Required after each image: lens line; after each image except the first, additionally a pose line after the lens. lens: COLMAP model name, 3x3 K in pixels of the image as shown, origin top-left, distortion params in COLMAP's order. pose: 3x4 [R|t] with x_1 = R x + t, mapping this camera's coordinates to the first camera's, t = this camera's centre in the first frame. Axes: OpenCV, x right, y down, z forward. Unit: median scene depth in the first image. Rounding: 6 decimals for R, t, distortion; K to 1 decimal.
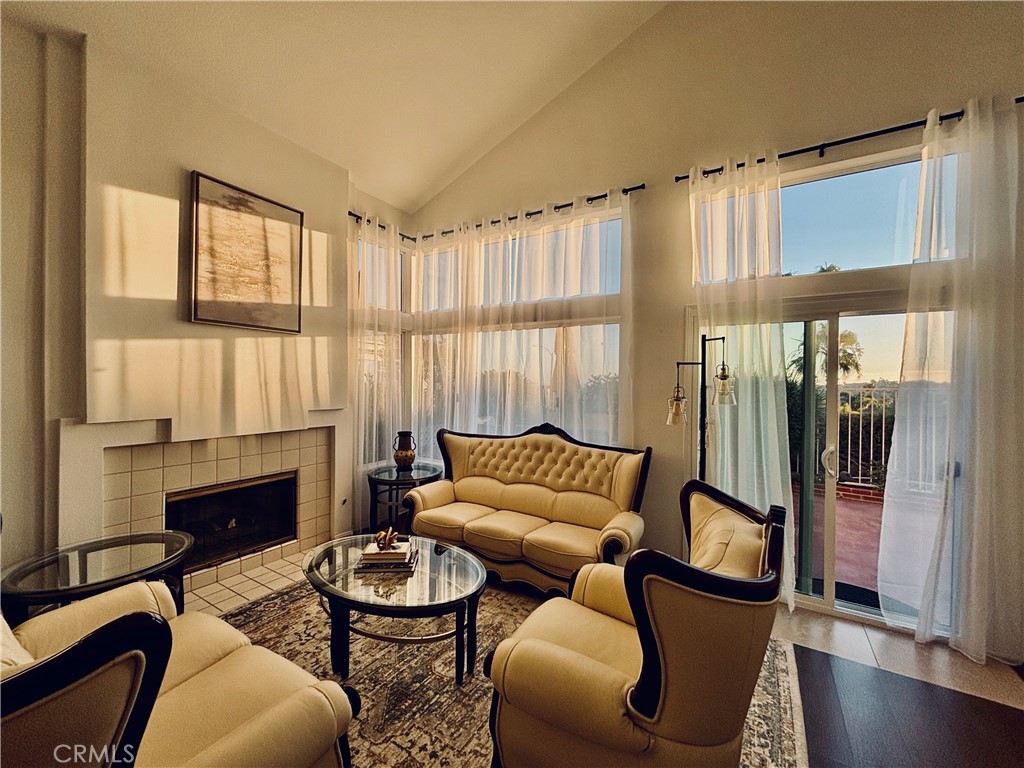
lens RADIAL K [[410.6, 0, 512.0], [0, 410.6, 384.0], [0, 0, 1]] dist [0.000938, -0.000005]
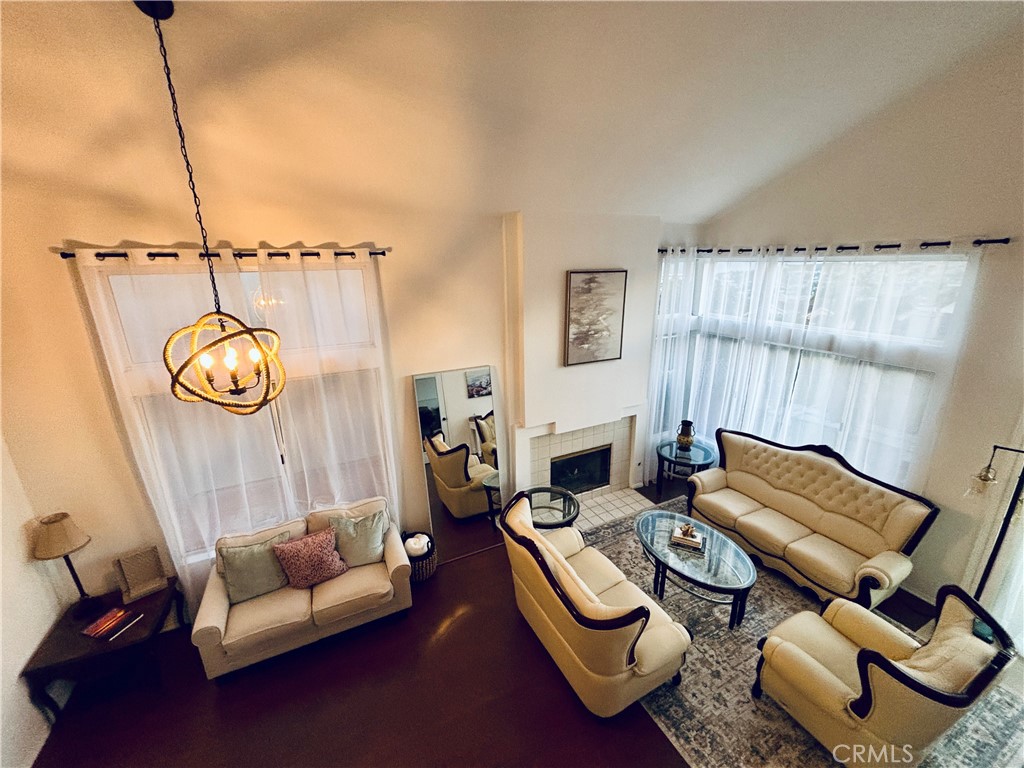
lens RADIAL K [[411.9, 0, 512.0], [0, 411.9, 384.0], [0, 0, 1]] dist [-0.001022, -0.000021]
pose [[0.844433, 0.127203, -0.520339, -0.084280], [0.023045, 0.961868, 0.272540, -0.443127], [0.535166, -0.242133, 0.809302, -0.374055]]
